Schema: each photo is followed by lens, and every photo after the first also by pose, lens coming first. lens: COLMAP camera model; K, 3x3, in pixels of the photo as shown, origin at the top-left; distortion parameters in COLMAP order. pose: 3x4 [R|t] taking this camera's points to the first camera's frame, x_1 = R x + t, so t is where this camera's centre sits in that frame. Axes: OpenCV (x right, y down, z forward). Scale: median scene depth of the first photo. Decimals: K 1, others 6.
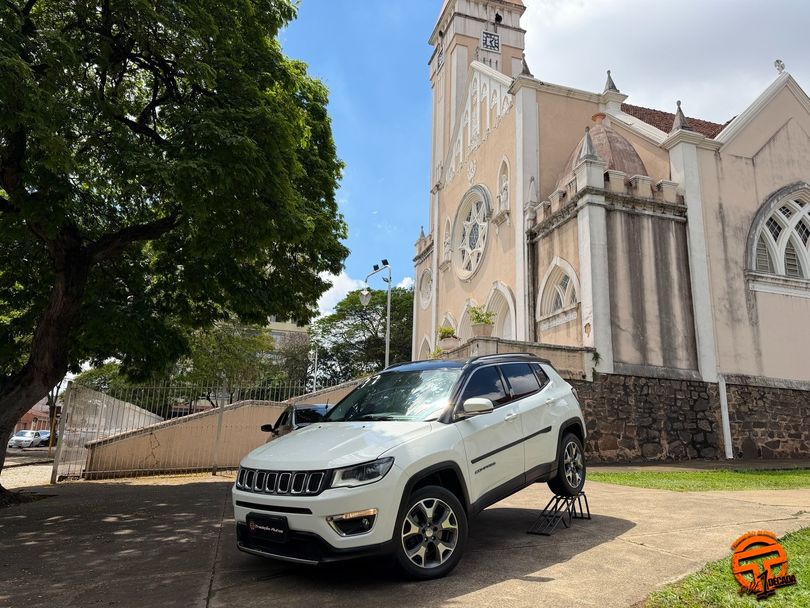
lens RADIAL K [[556.7, 0, 404.2], [0, 556.7, 307.8], [0, 0, 1]] dist [0.131905, -0.204806]
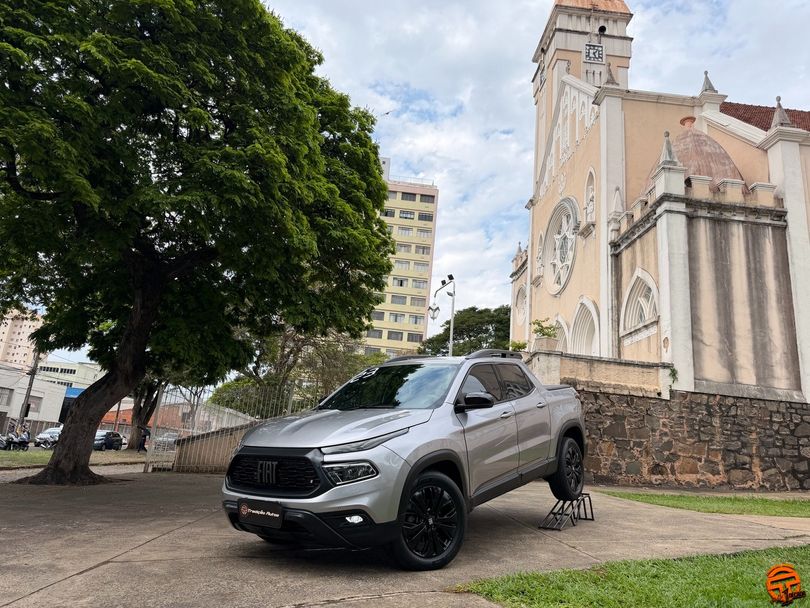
lens RADIAL K [[563.1, 0, 407.6], [0, 563.1, 302.9], [0, 0, 1]] dist [0.035696, -0.036300]
pose [[0.975103, -0.010969, -0.221479, 0.108280], [0.001308, 0.999043, -0.043718, 0.009788], [0.221746, 0.042340, 0.974185, -0.015352]]
